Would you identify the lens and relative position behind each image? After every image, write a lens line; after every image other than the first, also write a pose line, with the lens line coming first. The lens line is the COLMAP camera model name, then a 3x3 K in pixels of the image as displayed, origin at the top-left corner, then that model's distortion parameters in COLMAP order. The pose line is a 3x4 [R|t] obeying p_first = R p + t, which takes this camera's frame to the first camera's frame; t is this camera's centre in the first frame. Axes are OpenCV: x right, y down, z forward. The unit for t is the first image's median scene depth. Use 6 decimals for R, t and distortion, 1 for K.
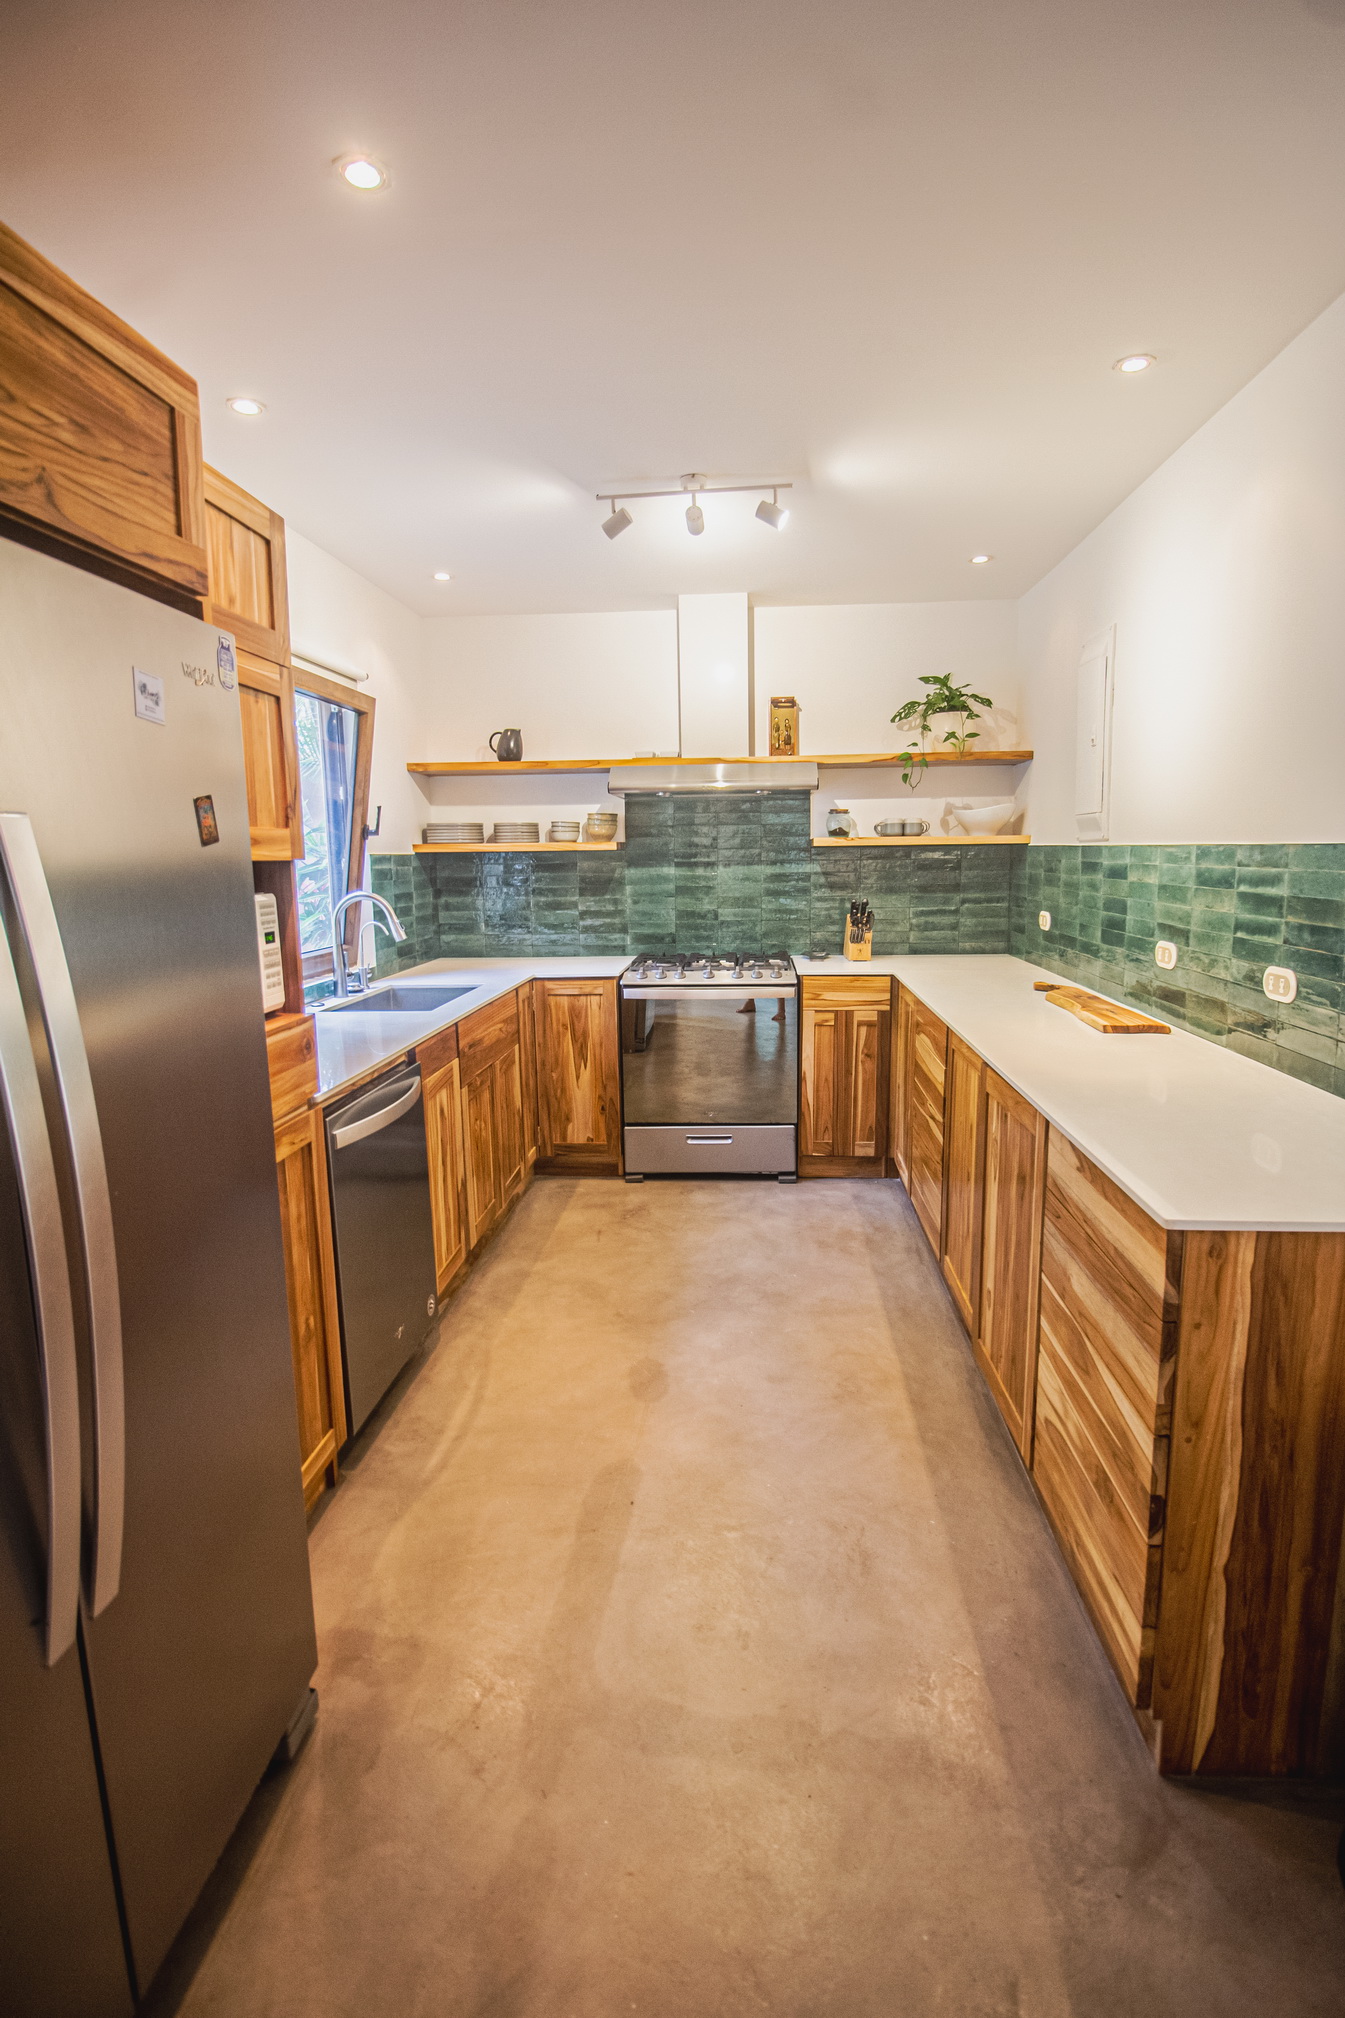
lens RADIAL K [[1043.4, 0, 672.5], [0, 1043.4, 1009.0], [0, 0, 1]] dist [-0.004231, -0.000405]
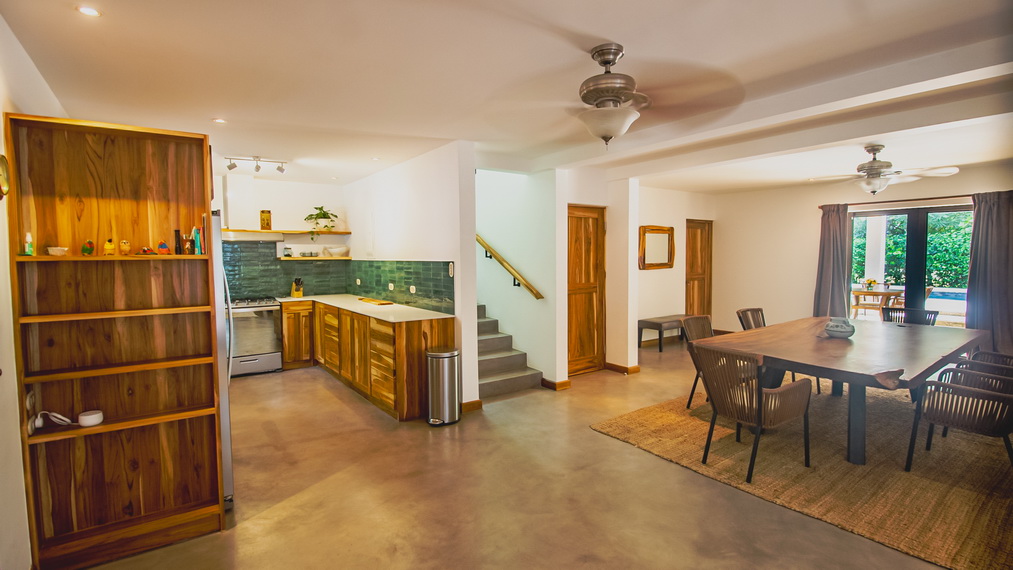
lens RADIAL K [[499.2, 0, 506.5], [0, 499.2, 285.0], [0, 0, 1]] dist [0.002280, -0.015041]
pose [[0.789646, -0.026386, 0.612996, -0.247244], [0.088487, 0.993528, -0.071221, 0.079721], [-0.607149, 0.110482, 0.786870, -0.545861]]
